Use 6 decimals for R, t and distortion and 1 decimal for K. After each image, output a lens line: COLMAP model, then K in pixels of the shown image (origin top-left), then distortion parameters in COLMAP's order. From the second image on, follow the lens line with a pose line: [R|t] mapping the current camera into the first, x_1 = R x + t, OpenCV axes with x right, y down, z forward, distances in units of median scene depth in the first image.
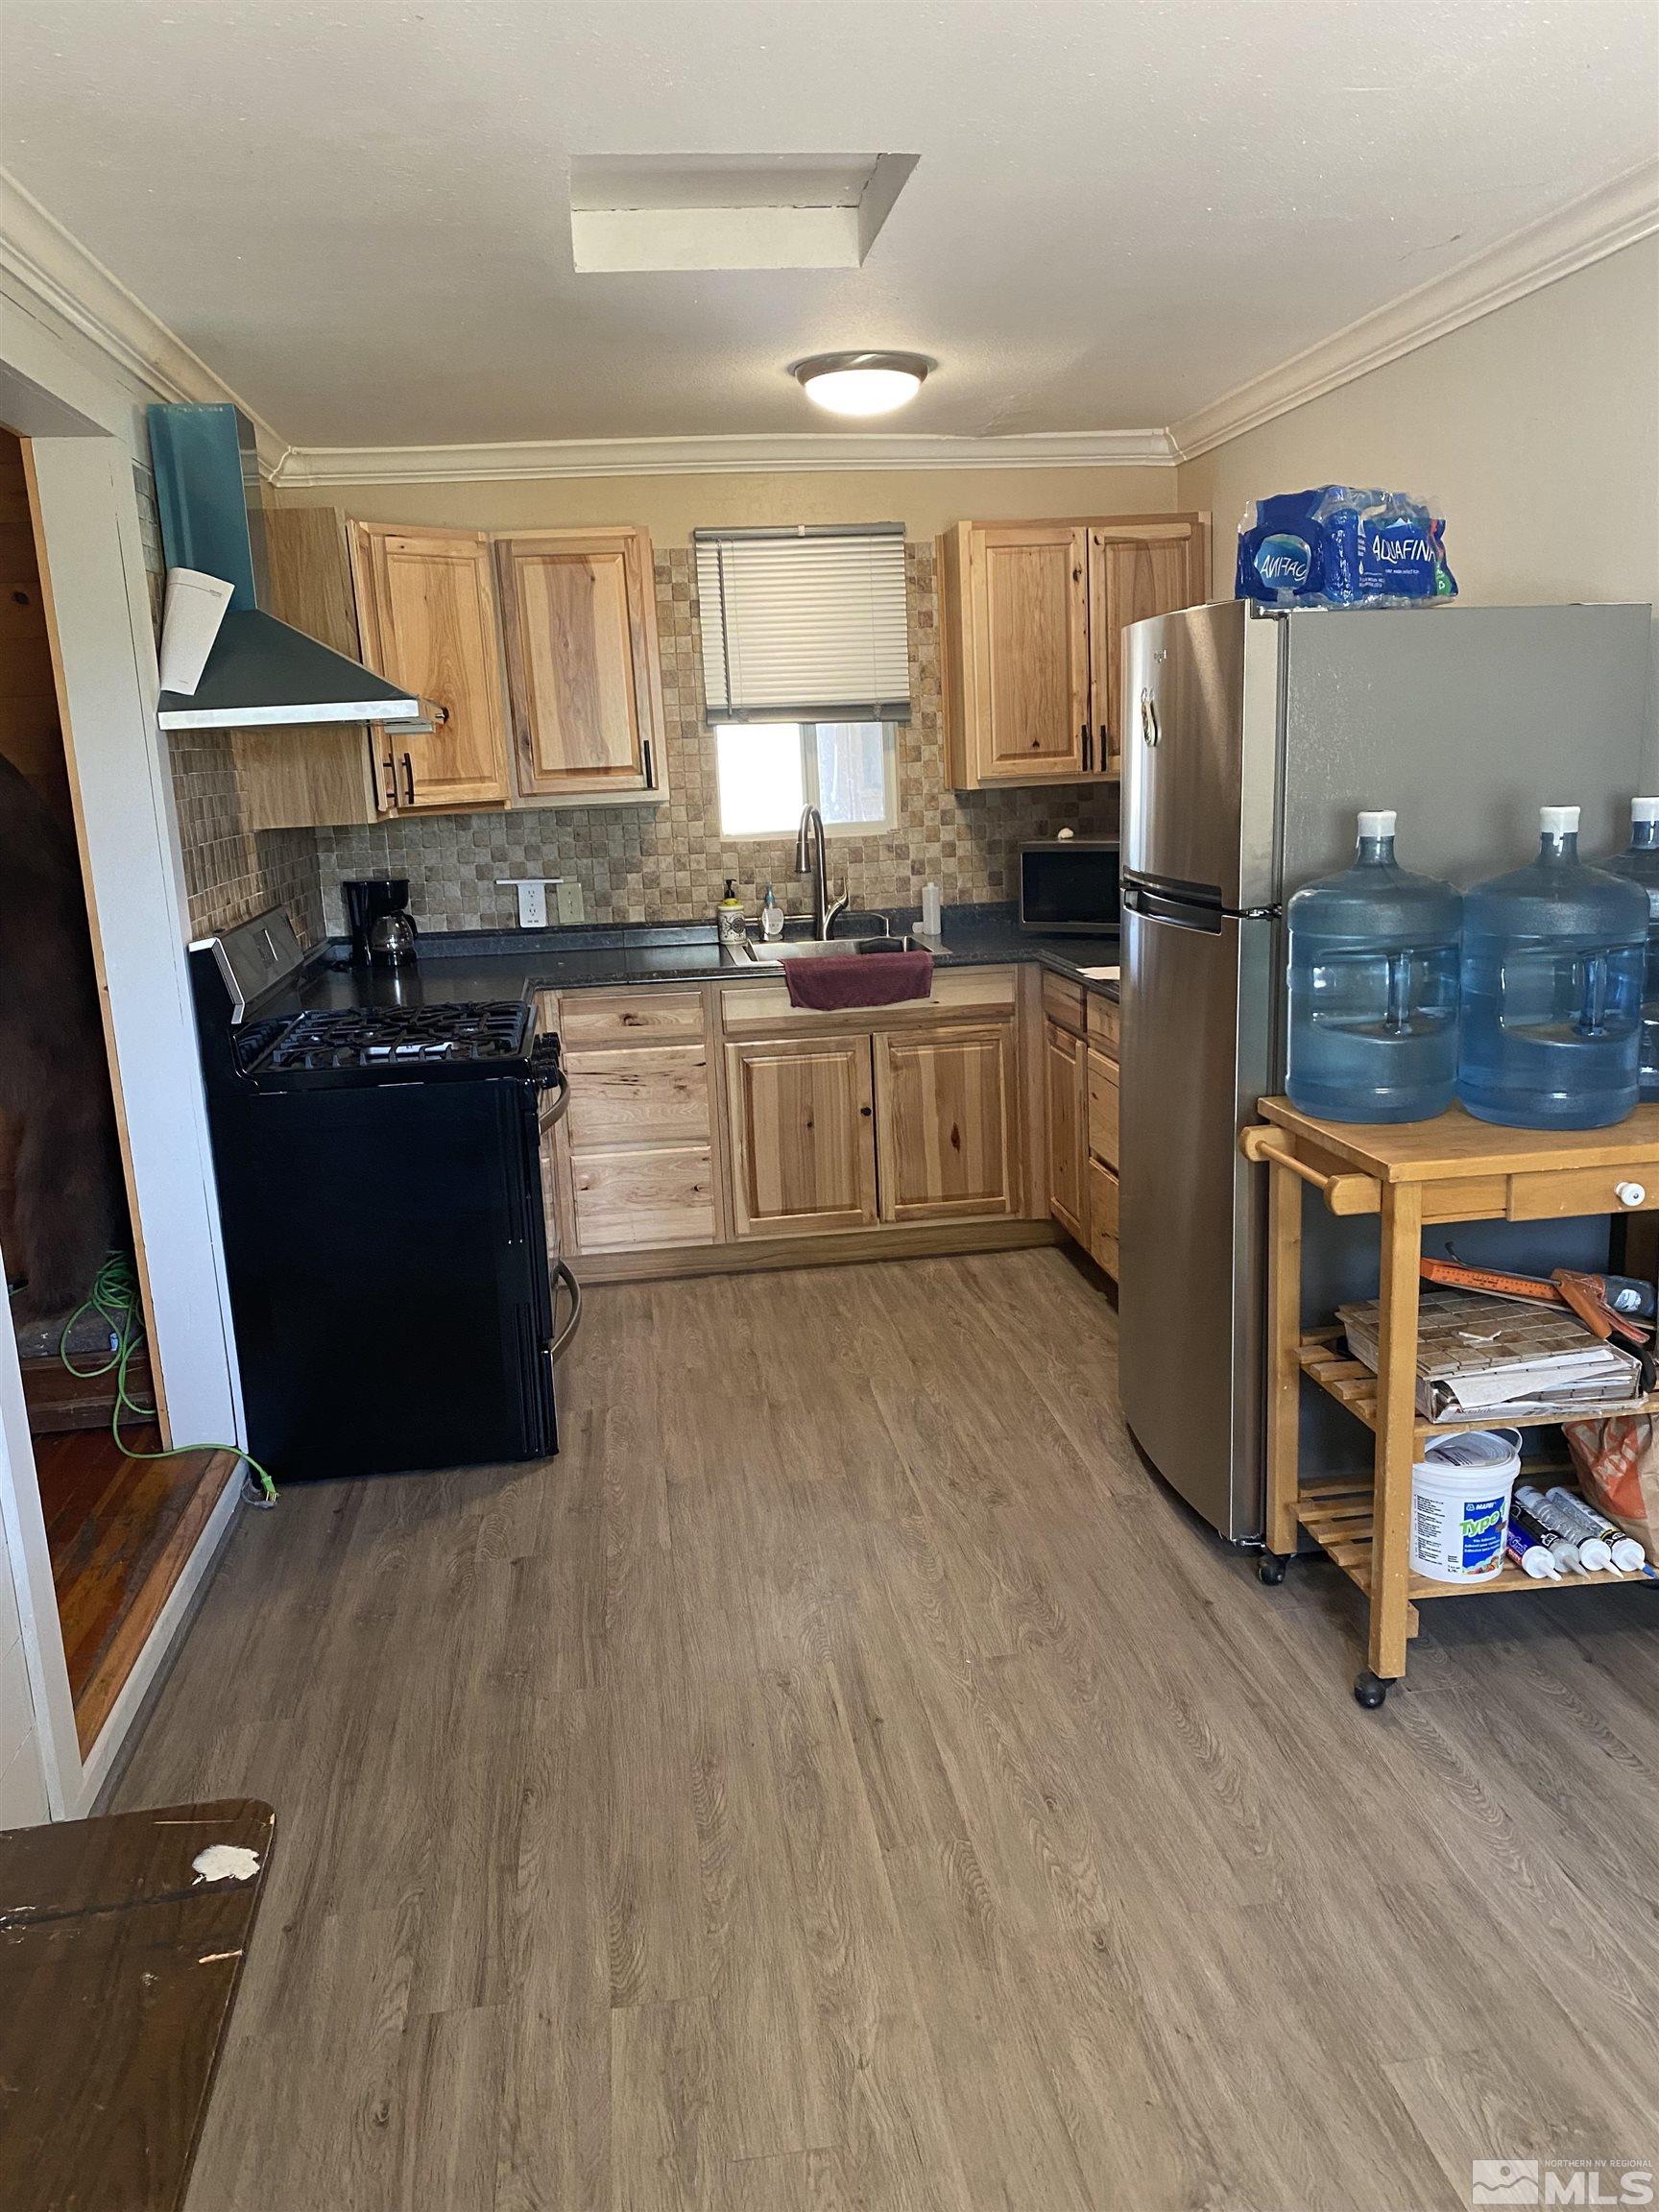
lens RADIAL K [[1696.1, 0, 828.7], [0, 1696.1, 1105.5], [0, 0, 1]] dist [0.036856, 0.000280]
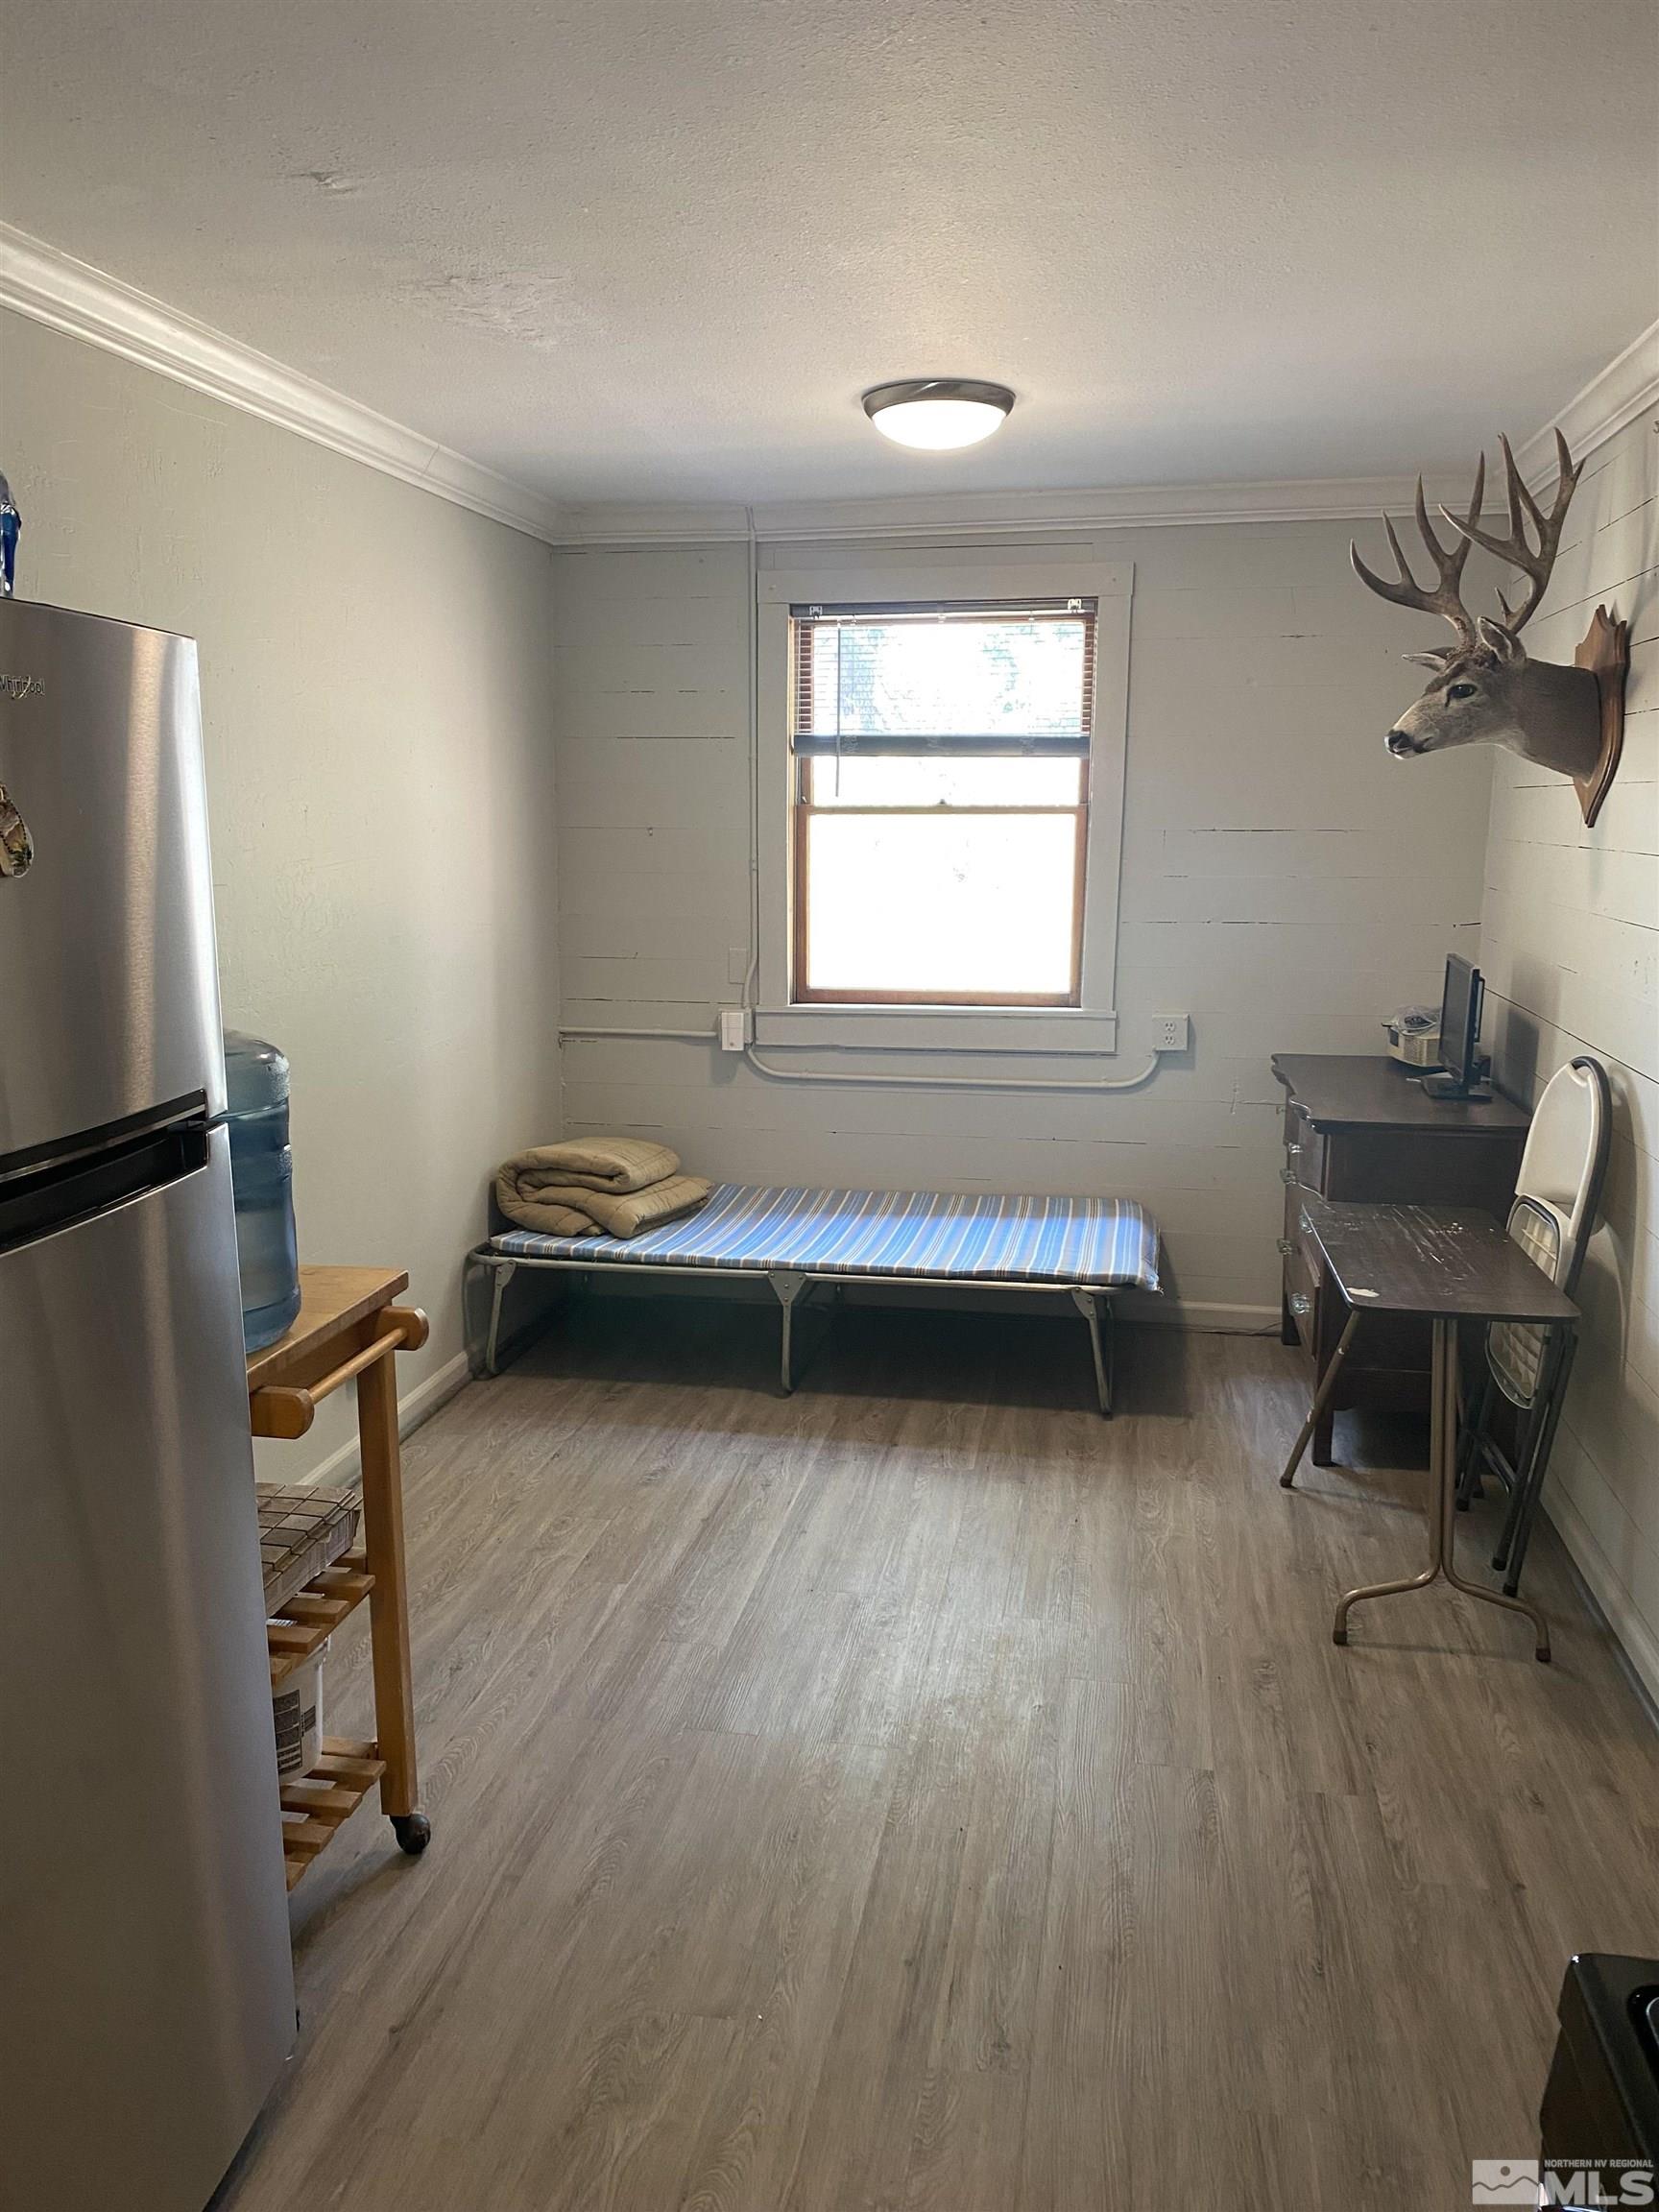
lens RADIAL K [[1696.1, 0, 828.6], [0, 1696.1, 1108.6], [0, 0, 1]] dist [0.036856, 0.000280]
pose [[-0.949033, -0.013009, 0.314907, -0.246711], [0.108293, 0.924857, 0.364570, -0.444215], [-0.295987, 0.380092, -0.876312, 1.992365]]
